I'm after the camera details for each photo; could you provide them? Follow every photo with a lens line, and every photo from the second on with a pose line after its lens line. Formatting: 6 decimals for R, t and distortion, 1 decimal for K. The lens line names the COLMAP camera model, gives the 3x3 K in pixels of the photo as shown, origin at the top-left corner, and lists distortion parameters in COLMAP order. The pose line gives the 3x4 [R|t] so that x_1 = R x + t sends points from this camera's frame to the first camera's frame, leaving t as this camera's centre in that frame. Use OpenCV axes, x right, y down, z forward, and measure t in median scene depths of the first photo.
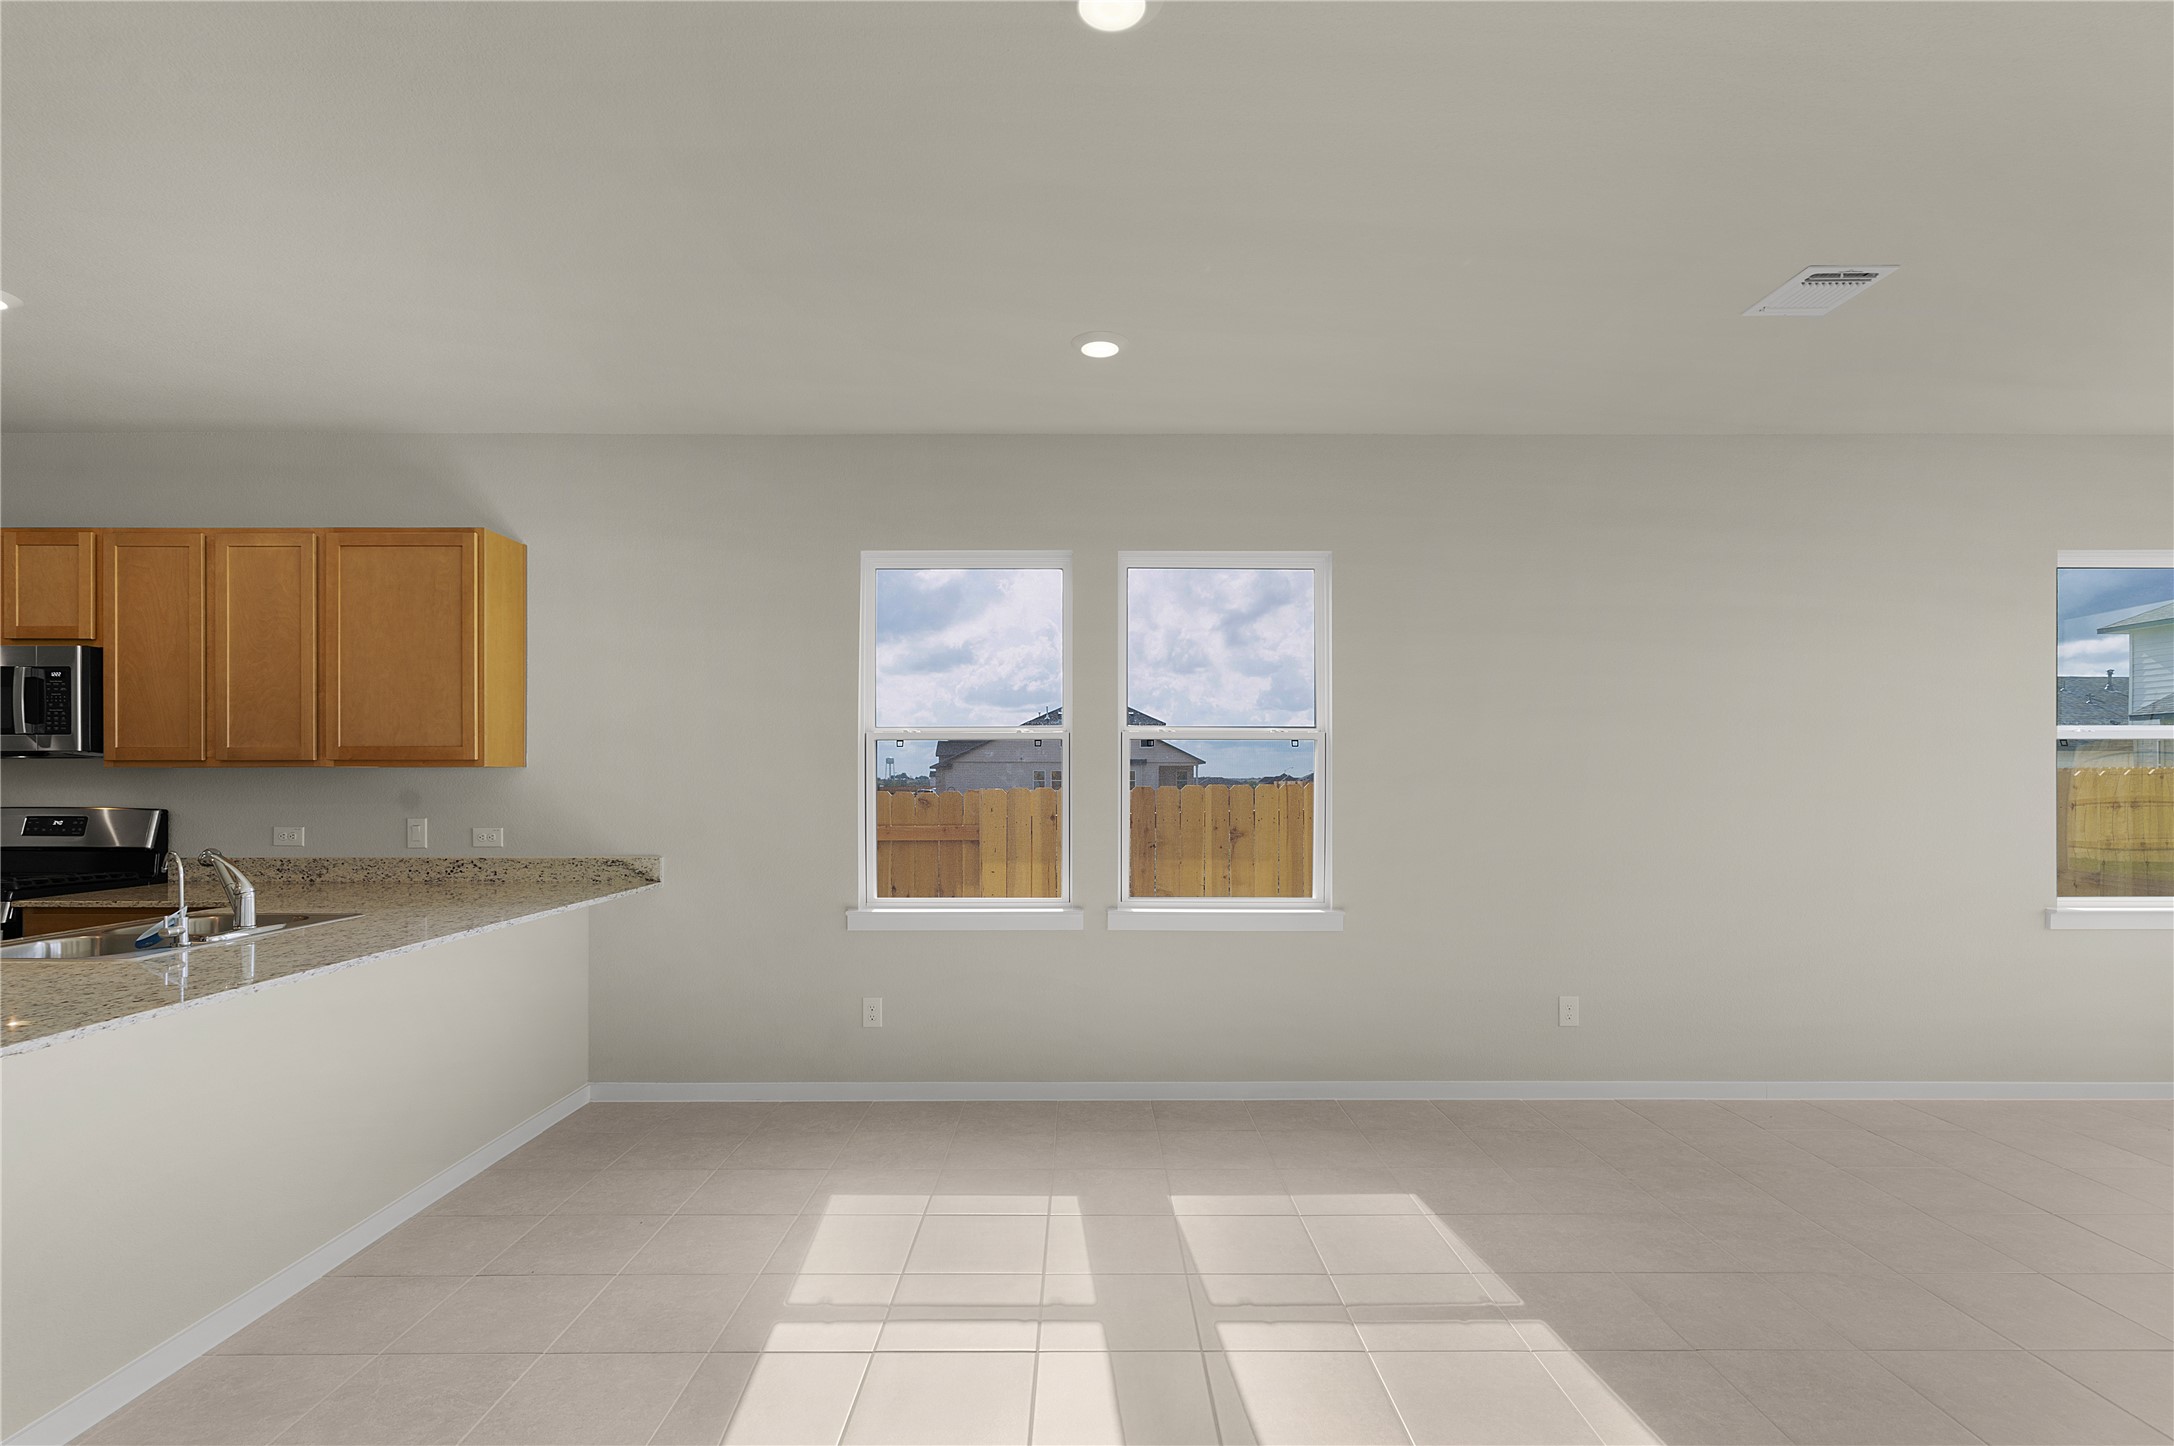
lens RADIAL K [[1115.5, 0, 1098.8], [0, 1115.5, 771.7], [0, 0, 1]] dist [0.010157, 0.000037]
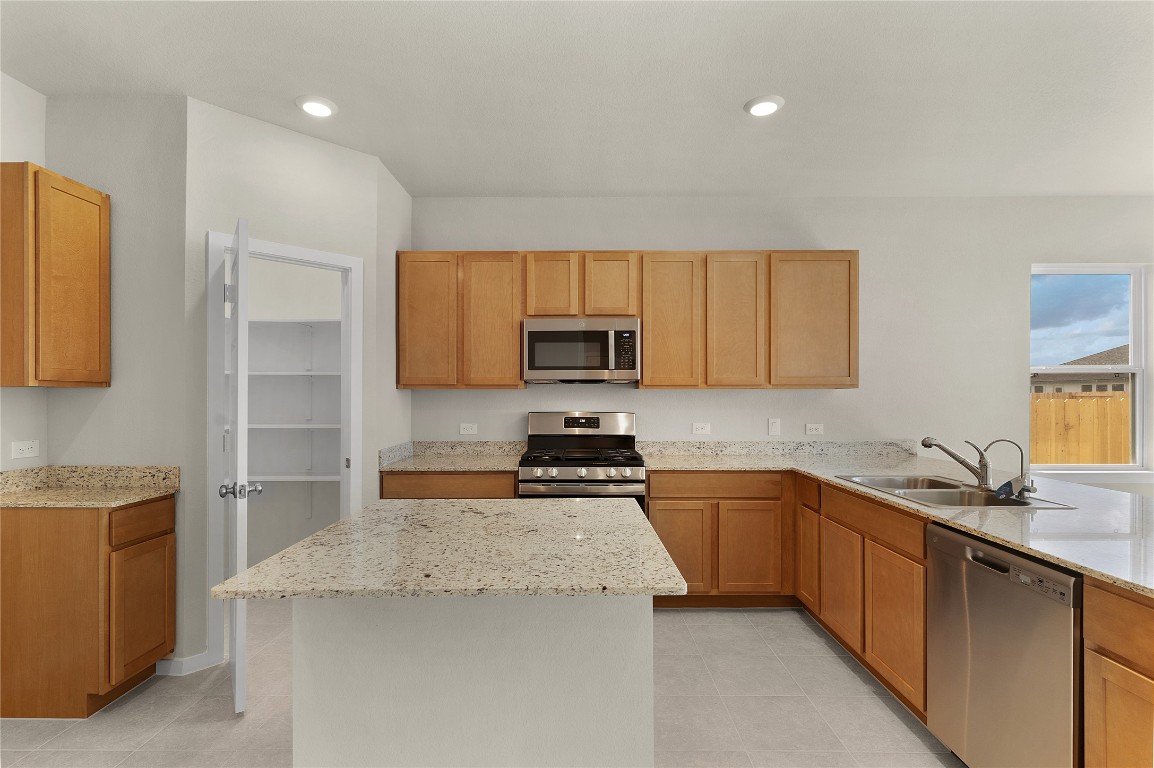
lens RADIAL K [[559.7, 0, 579.3], [0, 559.7, 392.5], [0, 0, 1]] dist [0.006579, -0.001521]
pose [[1.000000, 0.000638, -0.000664, -0.915583], [-0.000640, 0.999997, -0.002387, 0.003670], [0.000662, 0.002387, 0.999997, 0.127374]]
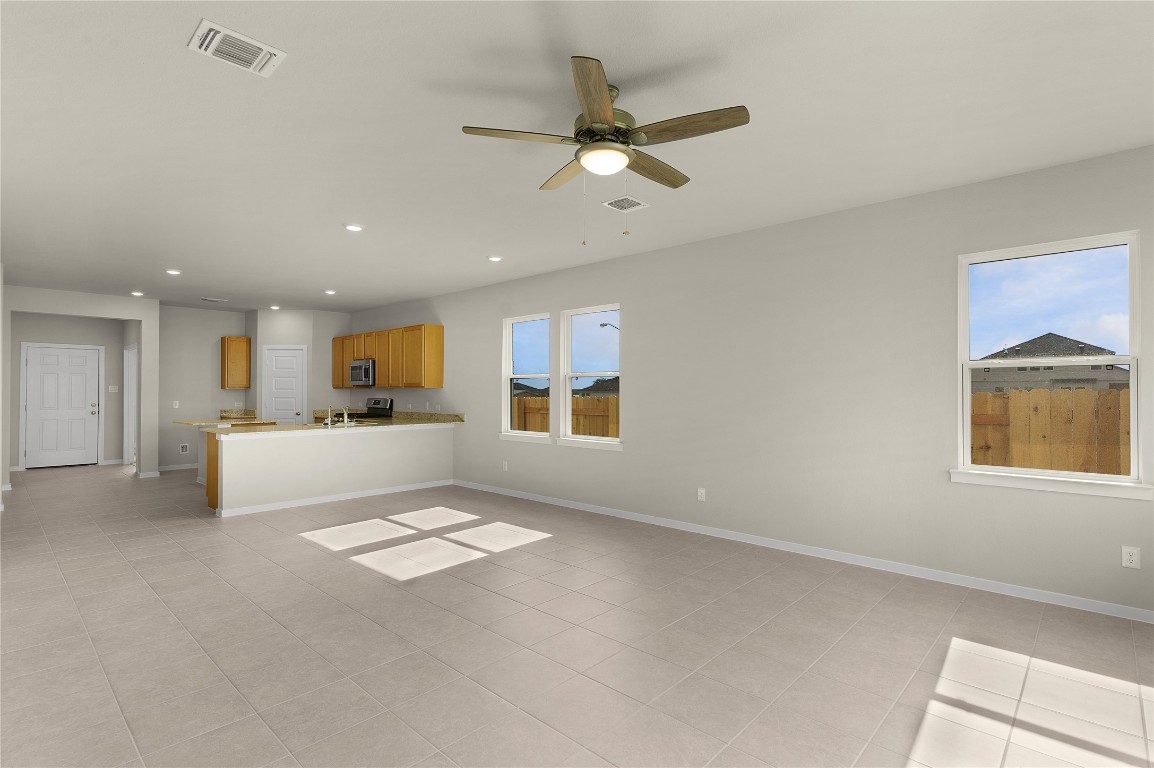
lens RADIAL K [[559.7, 0, 576.4], [0, 559.7, 386.3], [0, 0, 1]] dist [0.006579, -0.001521]
pose [[0.725791, -0.003813, -0.687905, 1.024255], [0.001747, 0.999992, -0.003700, -0.002023], [0.687913, 0.001483, 0.725792, -0.000476]]
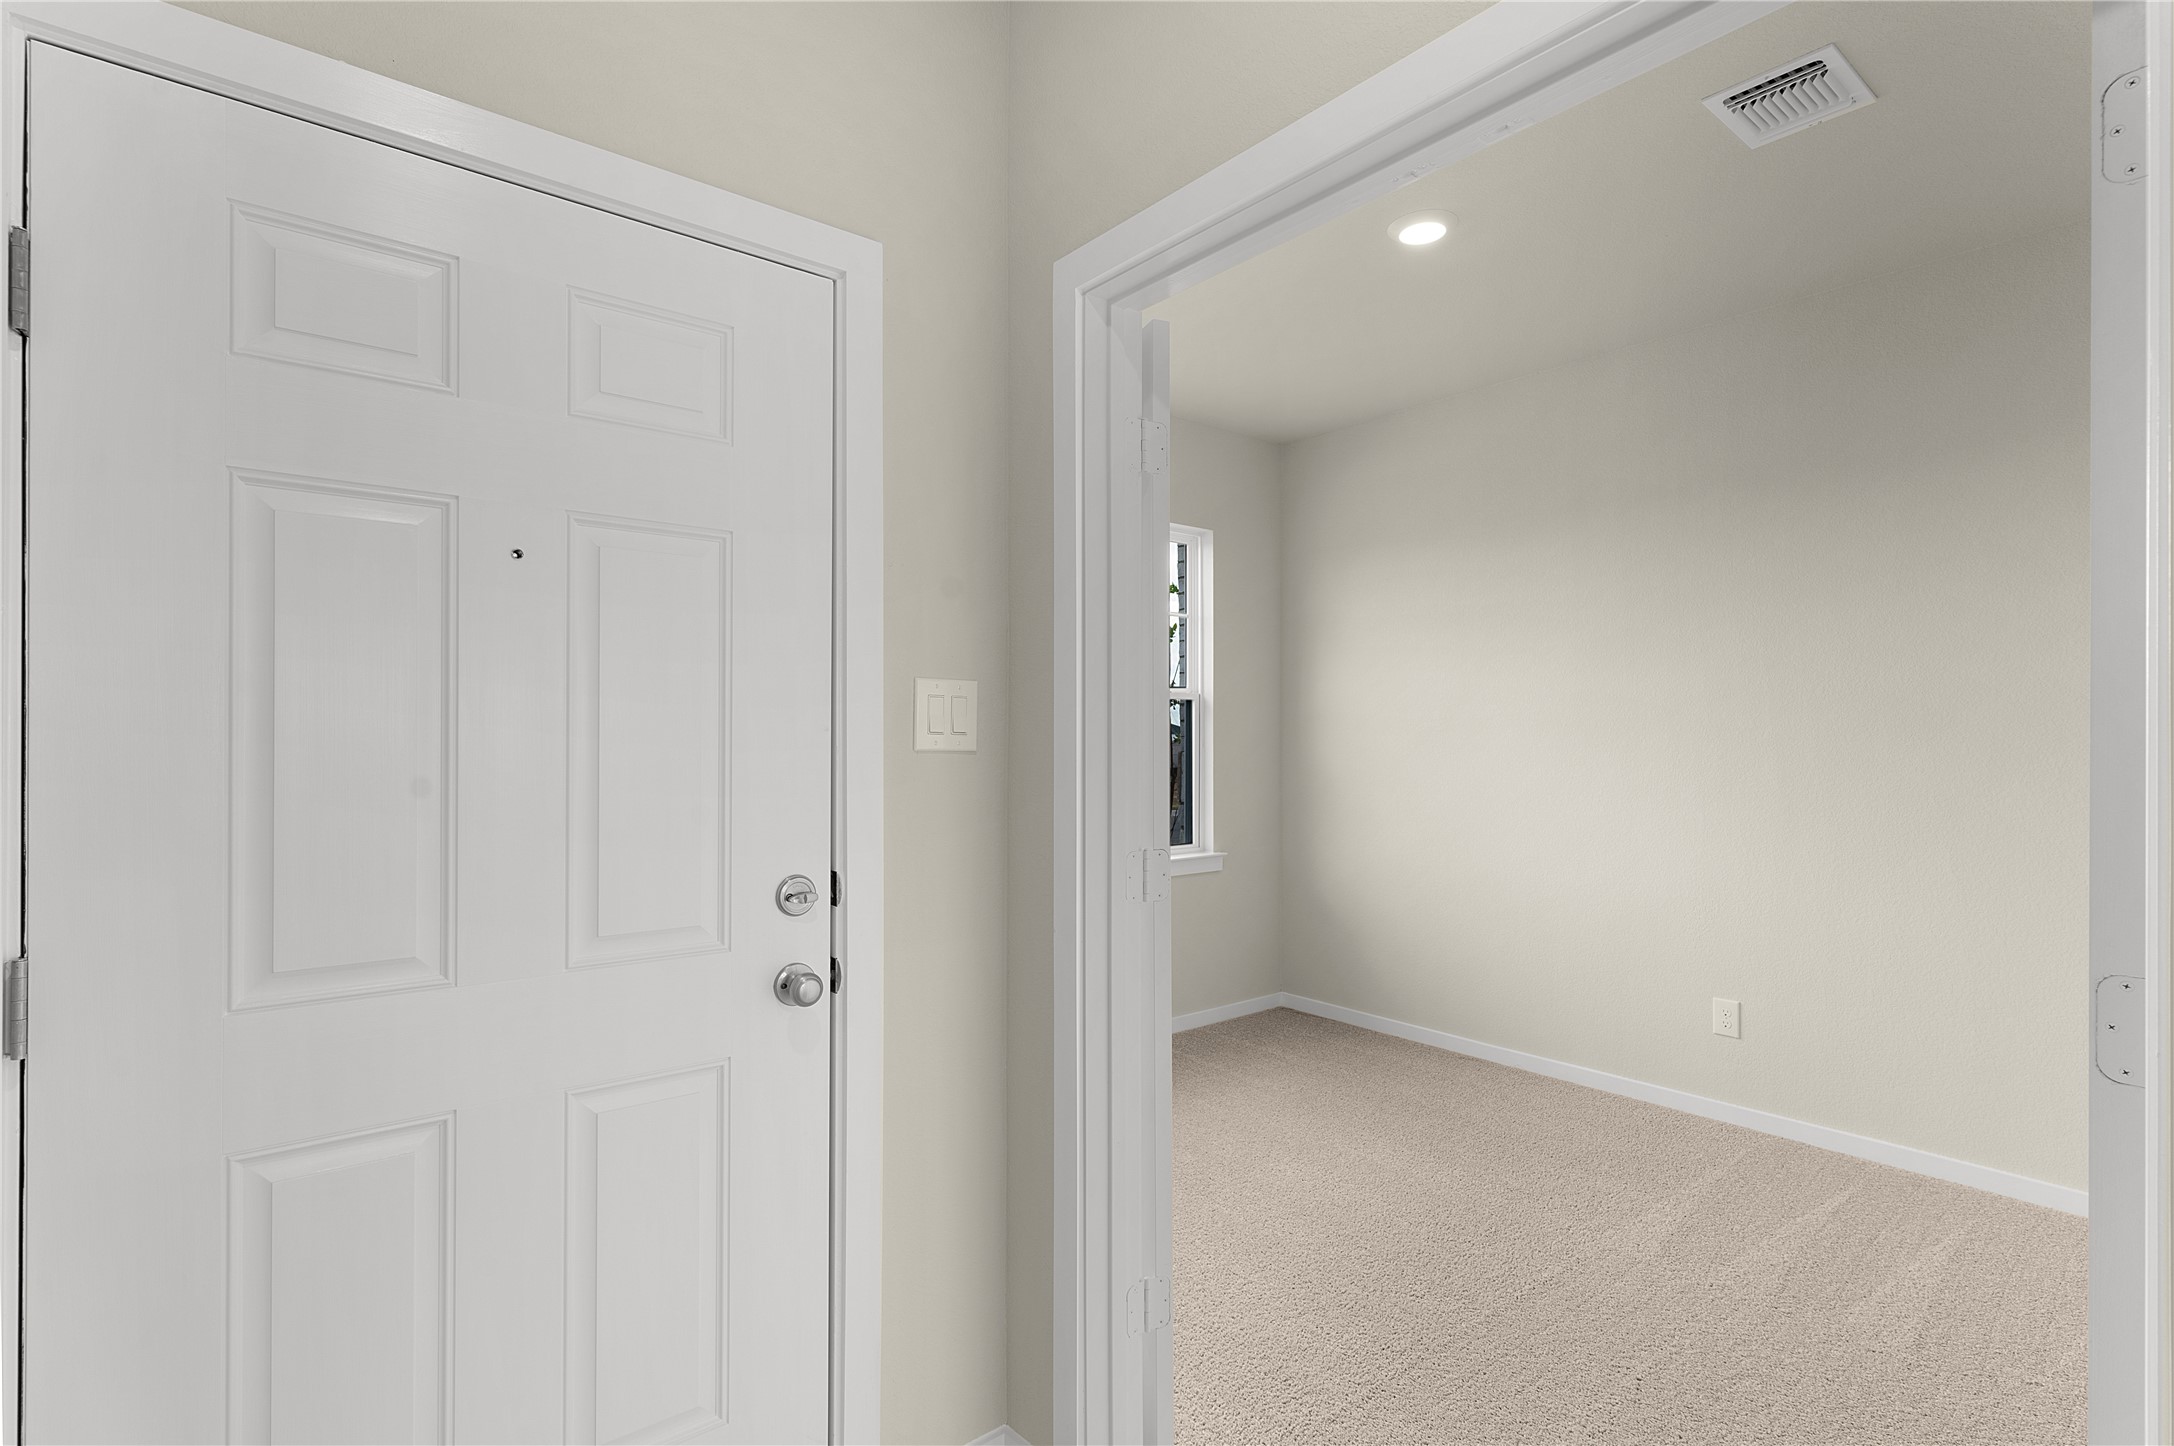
lens RADIAL K [[1054.5, 0, 1089.4], [0, 1054.5, 718.3], [0, 0, 1]] dist [0.006579, -0.001521]
pose [[0.628598, -0.000296, -0.777730, -1.462653], [-0.000050, 1.000000, -0.000421, -0.001581], [0.777730, 0.000304, 0.628598, 0.143283]]
